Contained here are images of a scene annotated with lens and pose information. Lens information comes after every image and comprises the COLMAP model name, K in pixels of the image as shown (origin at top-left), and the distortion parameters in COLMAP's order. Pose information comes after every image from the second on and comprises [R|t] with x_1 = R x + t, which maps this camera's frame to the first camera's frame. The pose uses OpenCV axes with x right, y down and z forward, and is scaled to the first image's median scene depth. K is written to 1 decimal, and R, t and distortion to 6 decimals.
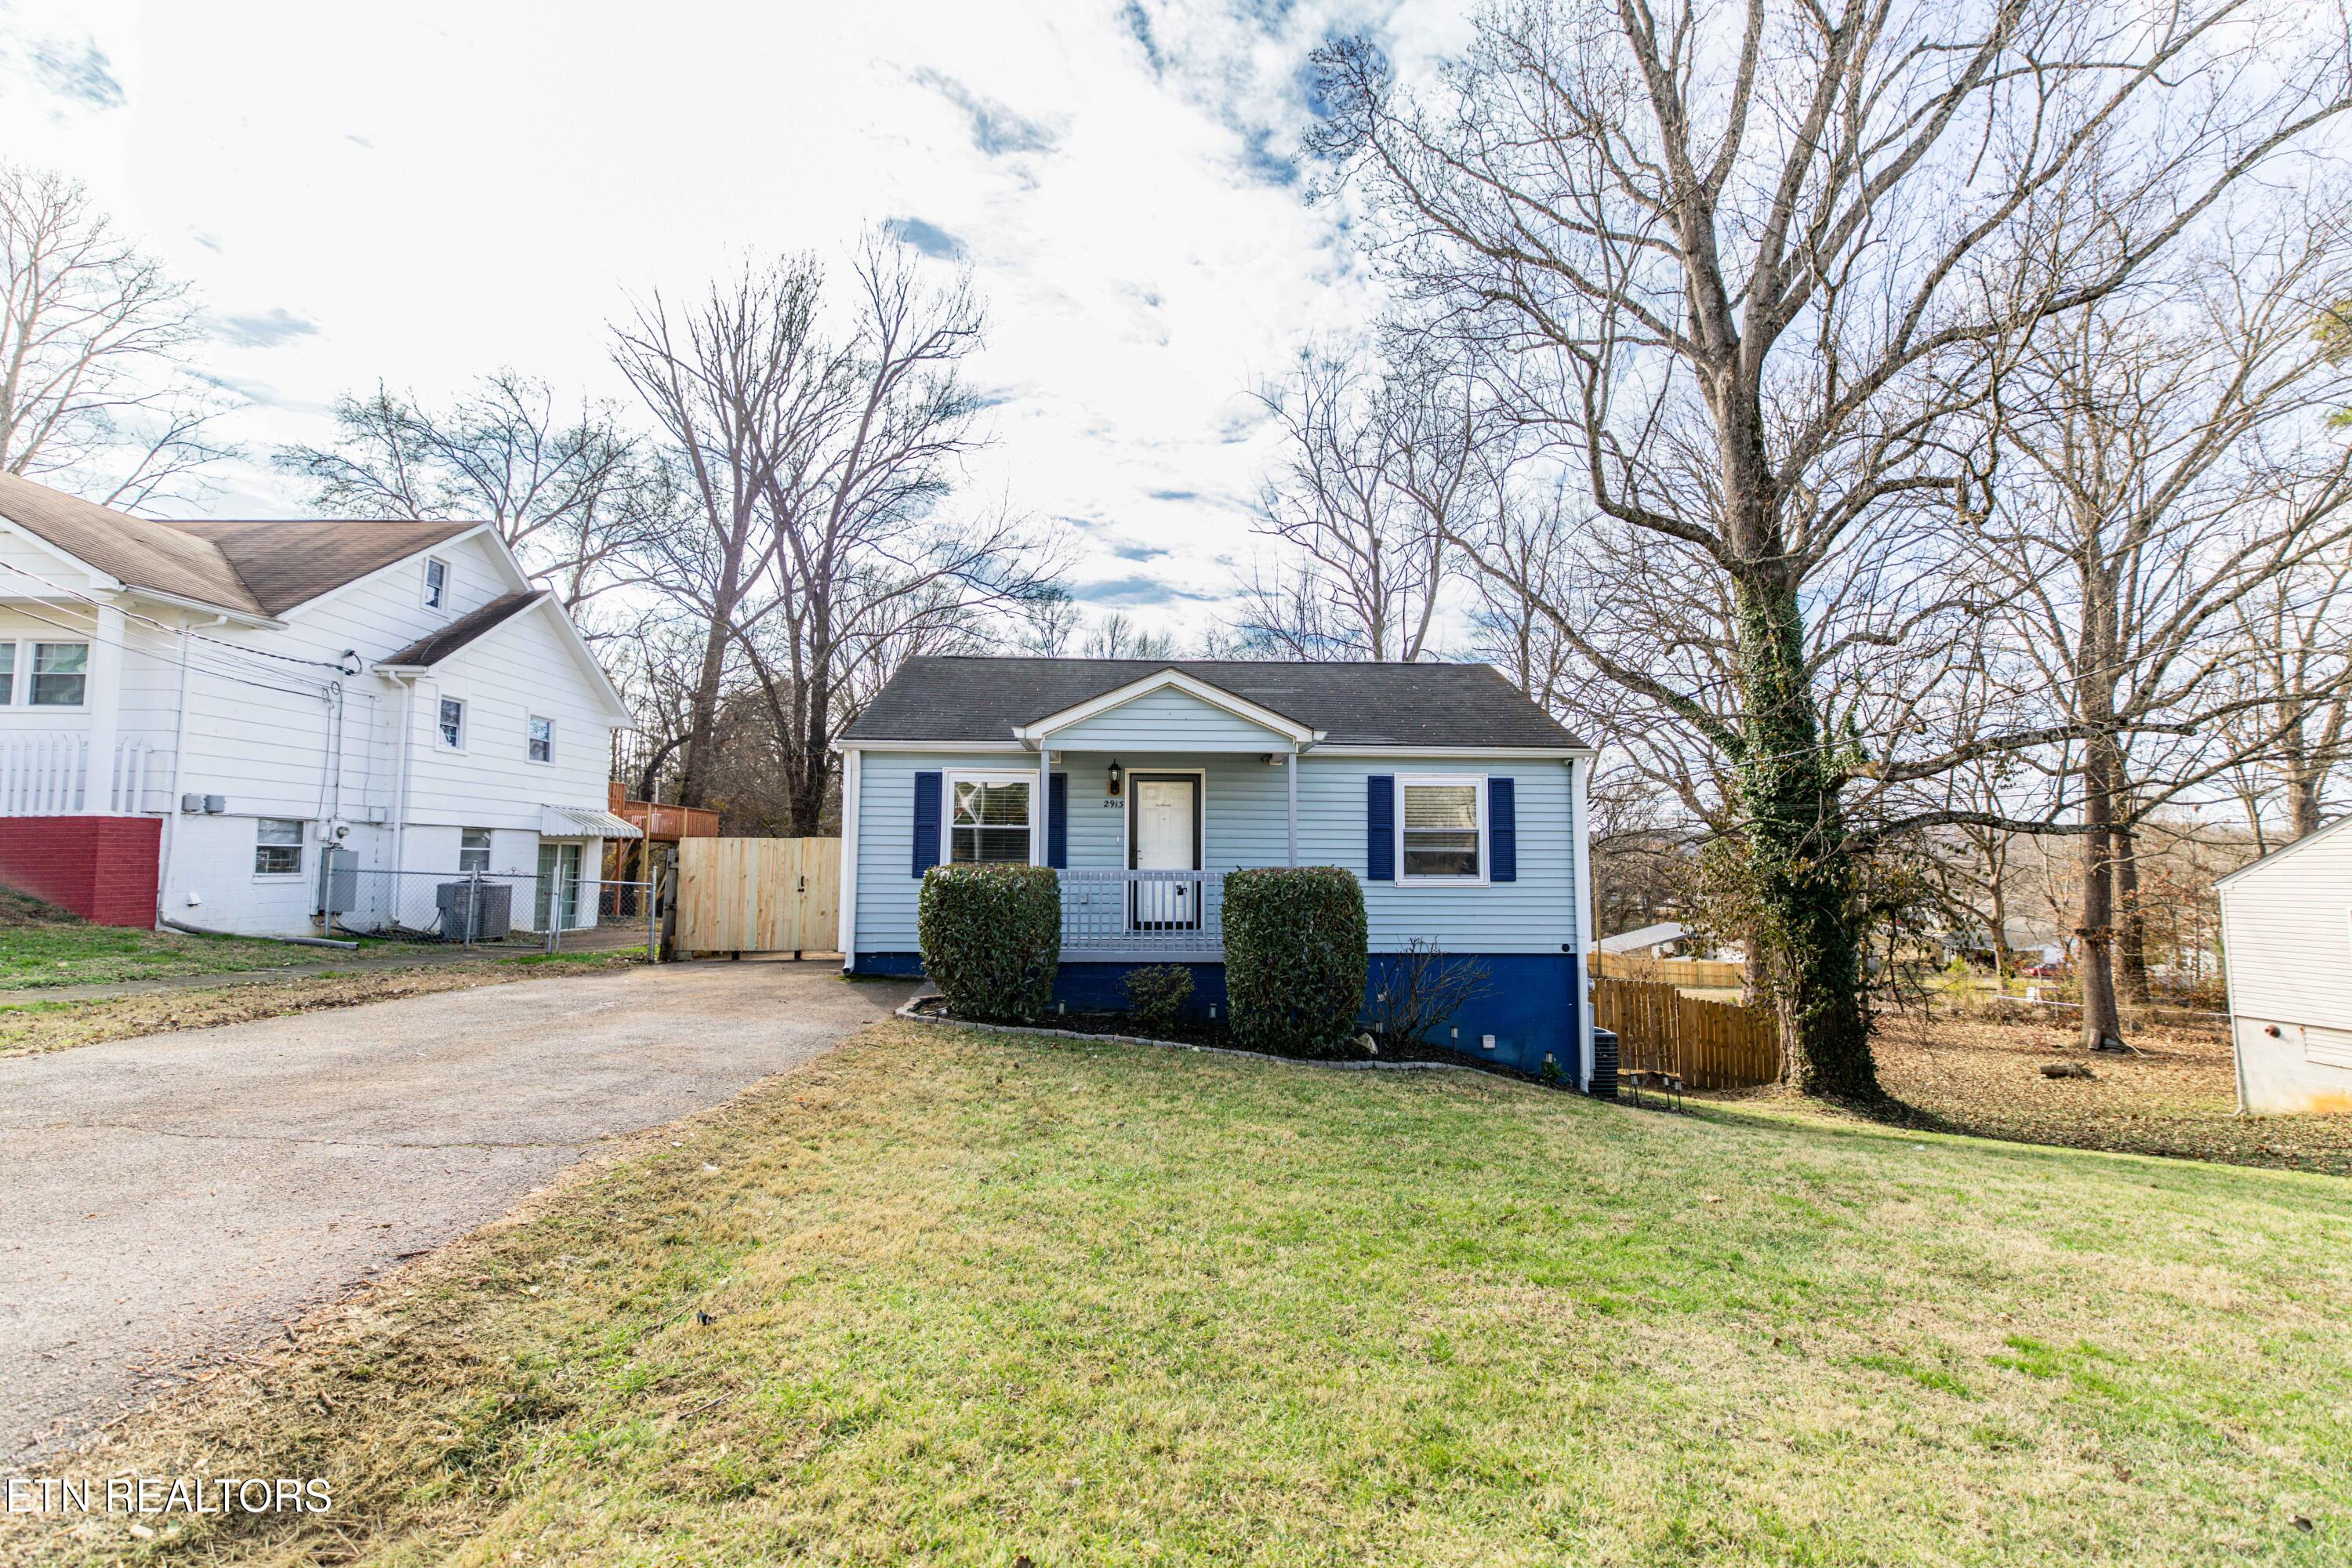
lens RADIAL K [[1010.4, 0, 1178.6], [0, 1010.4, 778.0], [0, 0, 1]] dist [-0.001892, 0.000710]
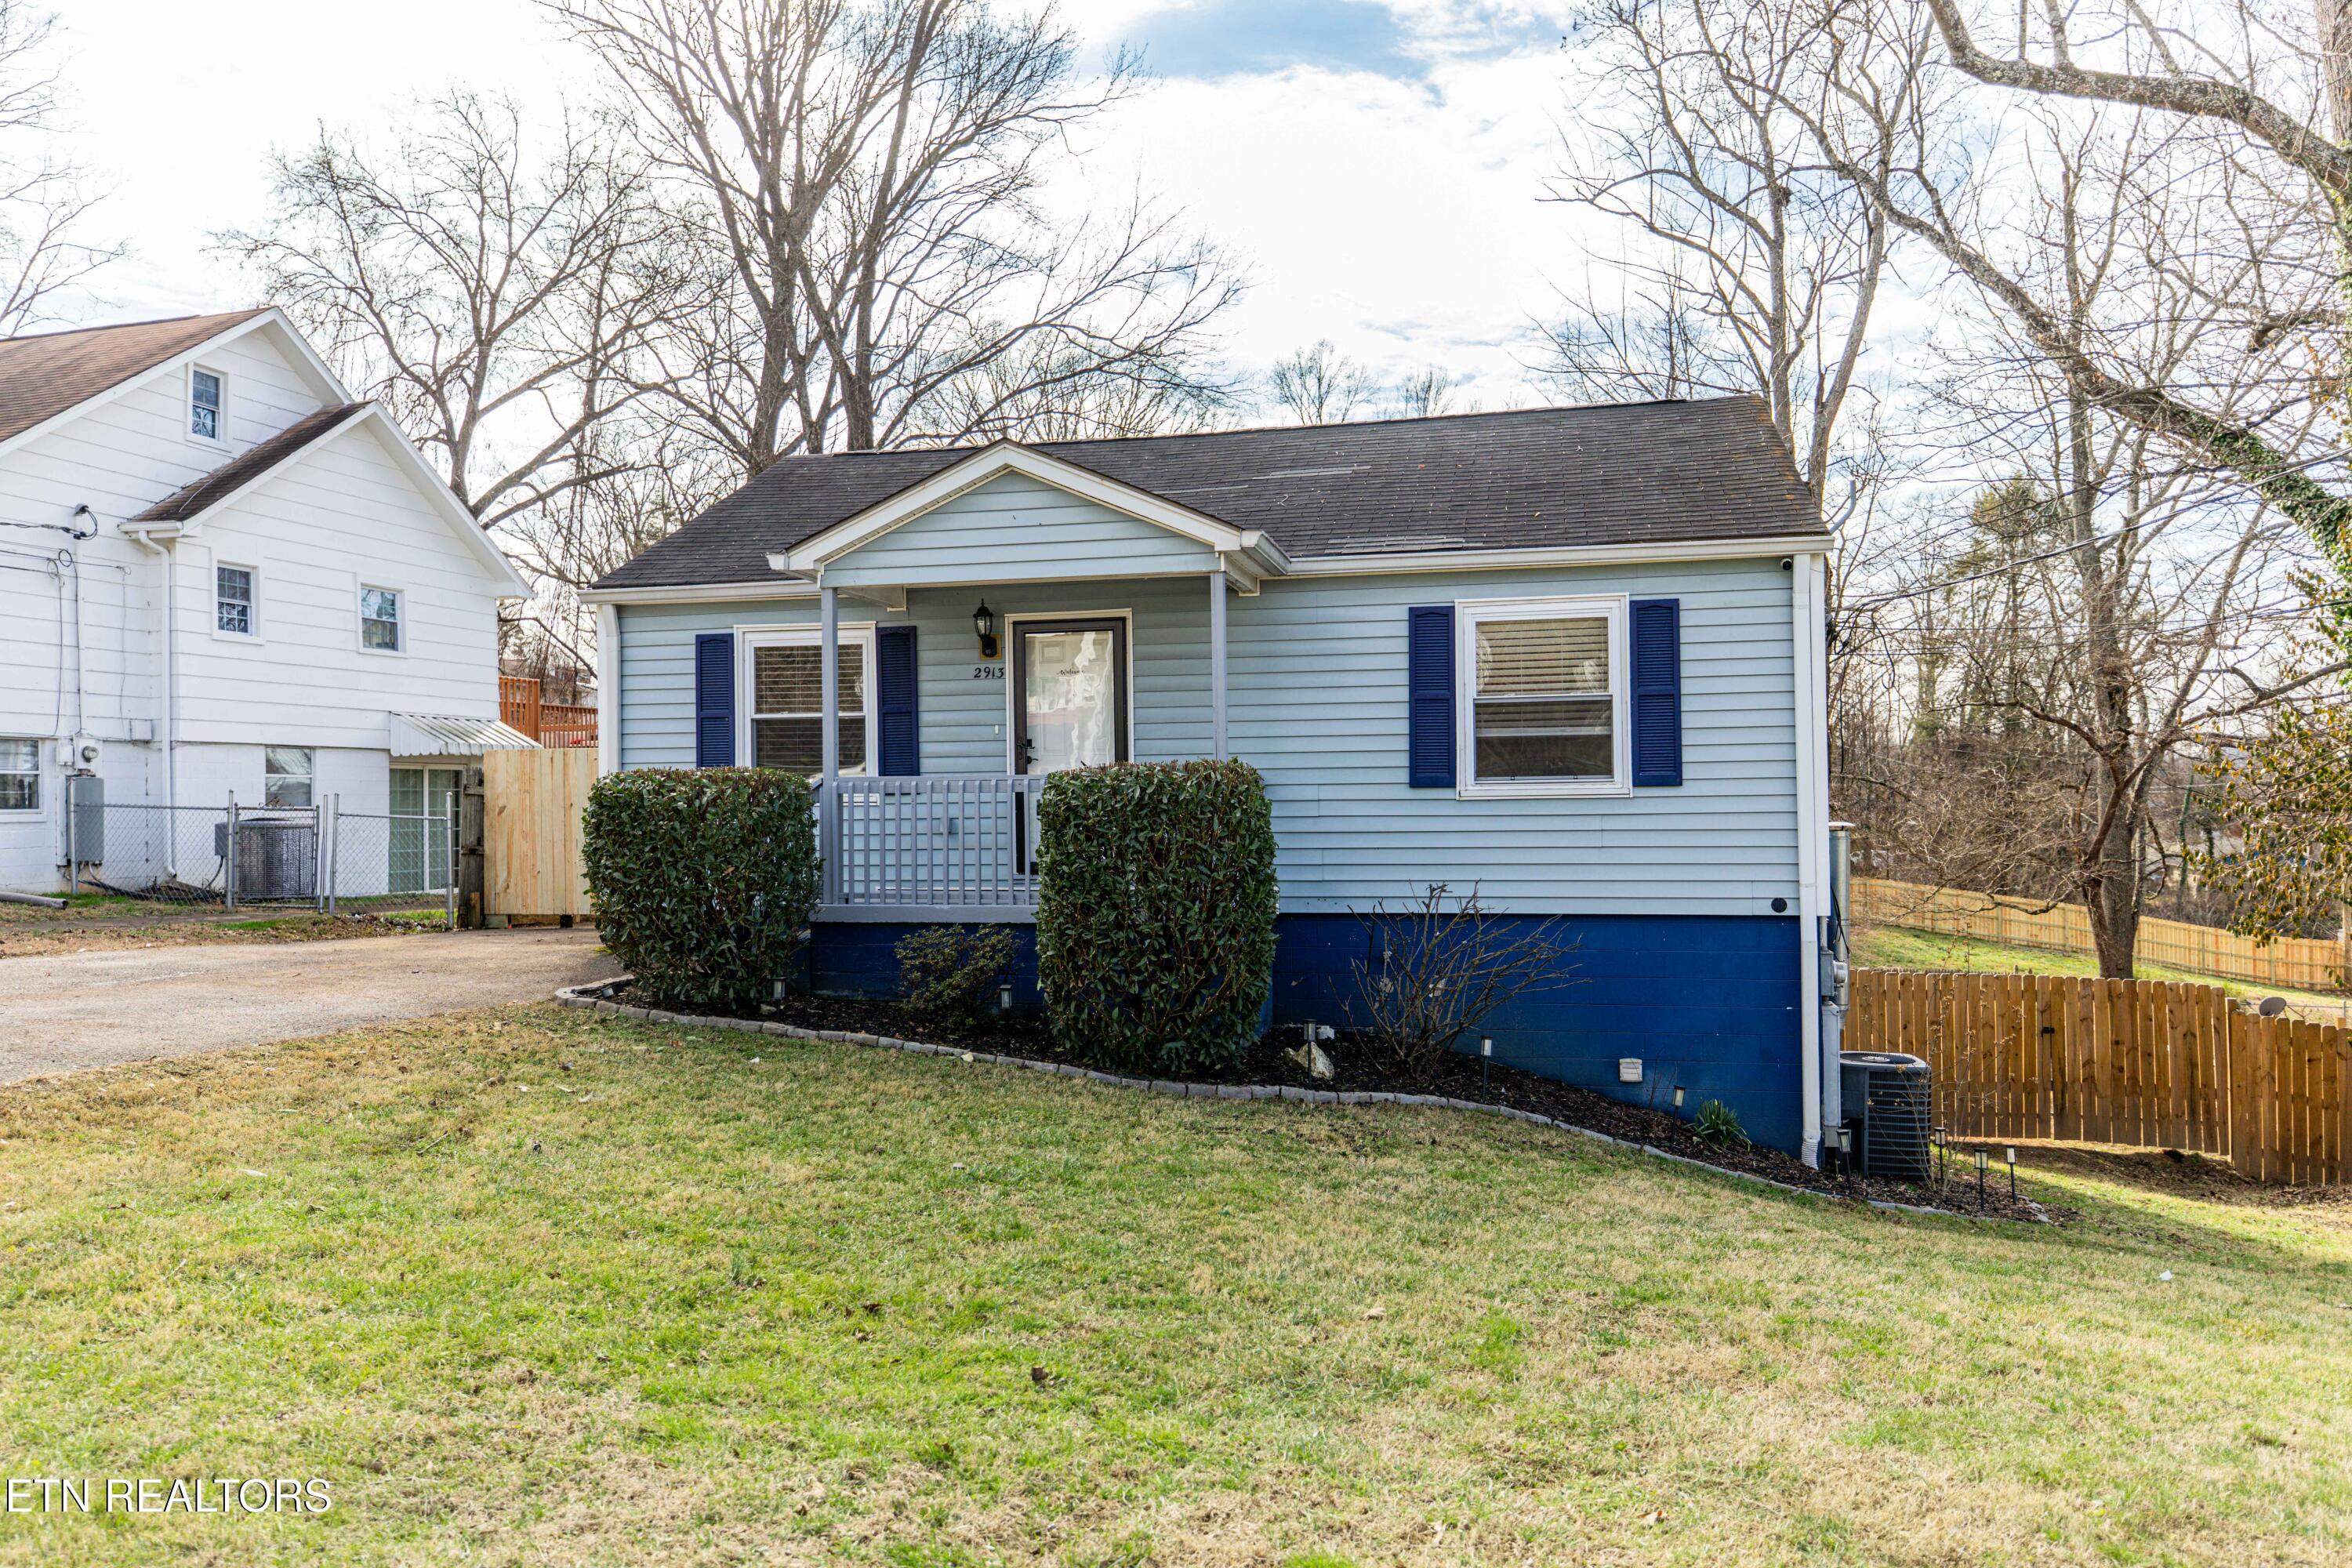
lens RADIAL K [[1659.3, 0, 1164.1], [0, 1659.3, 782.1], [0, 0, 1]] dist [0.003247, -0.002583]
pose [[0.962228, -0.019951, -0.271514, 0.305528], [0.039915, 0.996873, 0.068204, 0.027073], [0.269305, -0.076466, 0.960015, 0.053163]]
